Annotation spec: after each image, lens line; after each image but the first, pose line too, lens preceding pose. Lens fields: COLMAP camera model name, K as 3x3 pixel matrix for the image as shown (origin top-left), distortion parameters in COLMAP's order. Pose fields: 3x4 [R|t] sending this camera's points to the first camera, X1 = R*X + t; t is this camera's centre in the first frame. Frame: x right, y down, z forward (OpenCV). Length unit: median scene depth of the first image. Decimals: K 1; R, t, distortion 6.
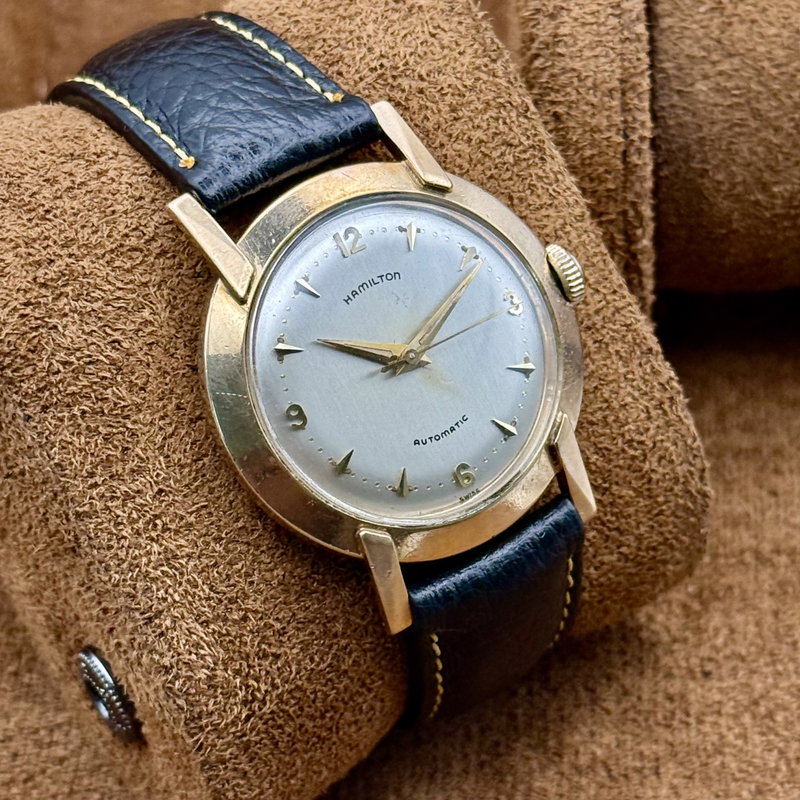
lens RADIAL K [[2705.0, 0, 401.5], [0, 2705.0, 473.2], [0, 0, 1]] dist [0.025290, 2.416454]
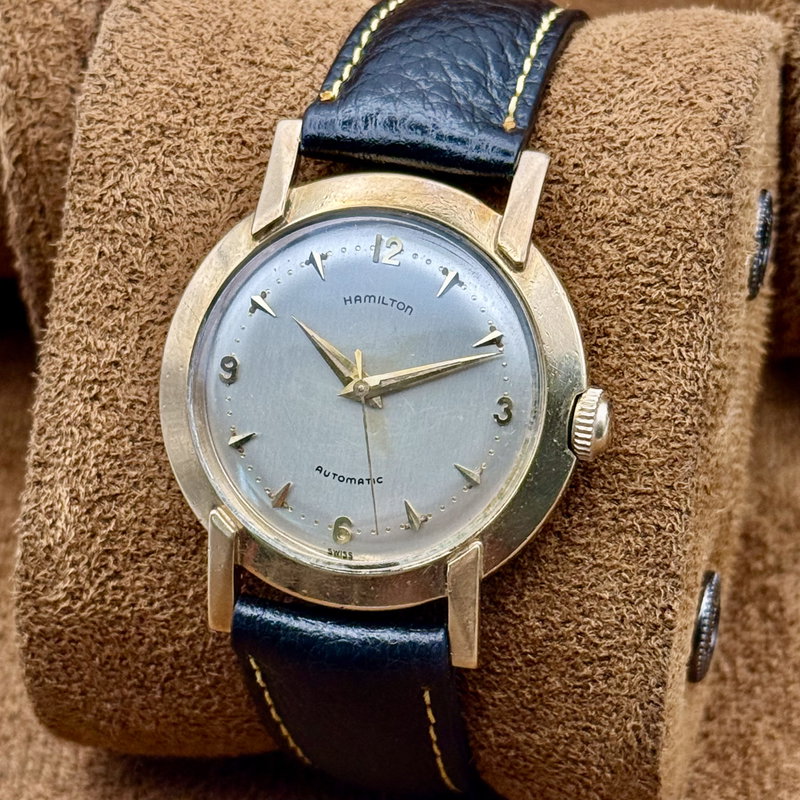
lens RADIAL K [[2705.0, 0, 401.5], [0, 2705.0, 473.2], [0, 0, 1]] dist [0.025290, 2.416454]
pose [[0.668271, 0.555401, -0.494917, 0.481564], [-0.555650, 0.815013, 0.164339, -0.177483], [0.494637, 0.165178, 0.853259, 0.226770]]
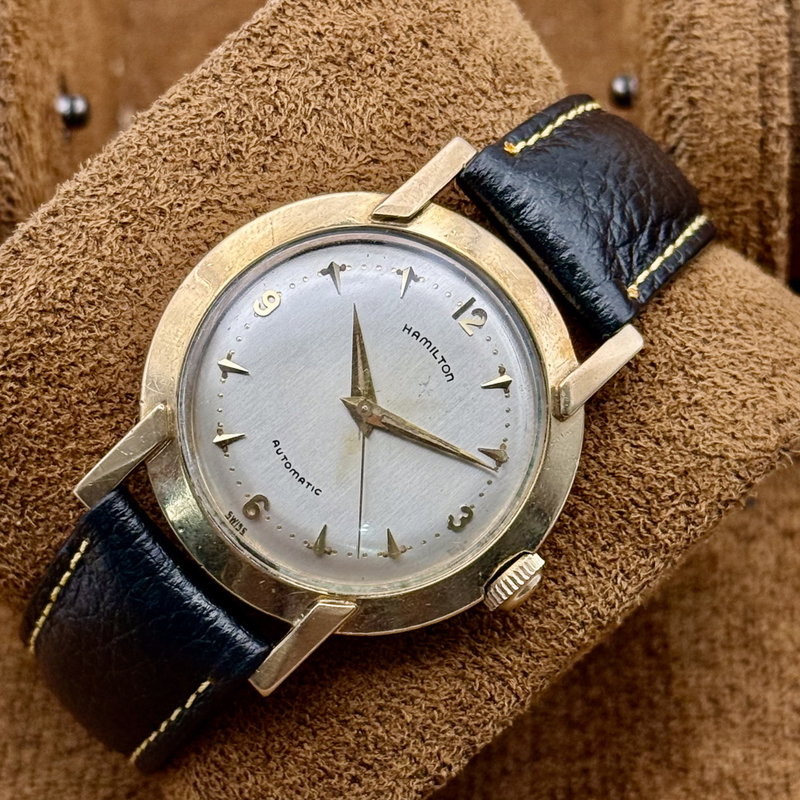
lens RADIAL K [[2705.0, 0, 401.5], [0, 2705.0, 473.2], [0, 0, 1]] dist [0.025290, 2.416454]
pose [[0.243995, 0.892754, -0.378757, 0.366515], [-0.963664, 0.266984, 0.008506, -0.056667], [0.108716, 0.362919, 0.925457, 0.172735]]
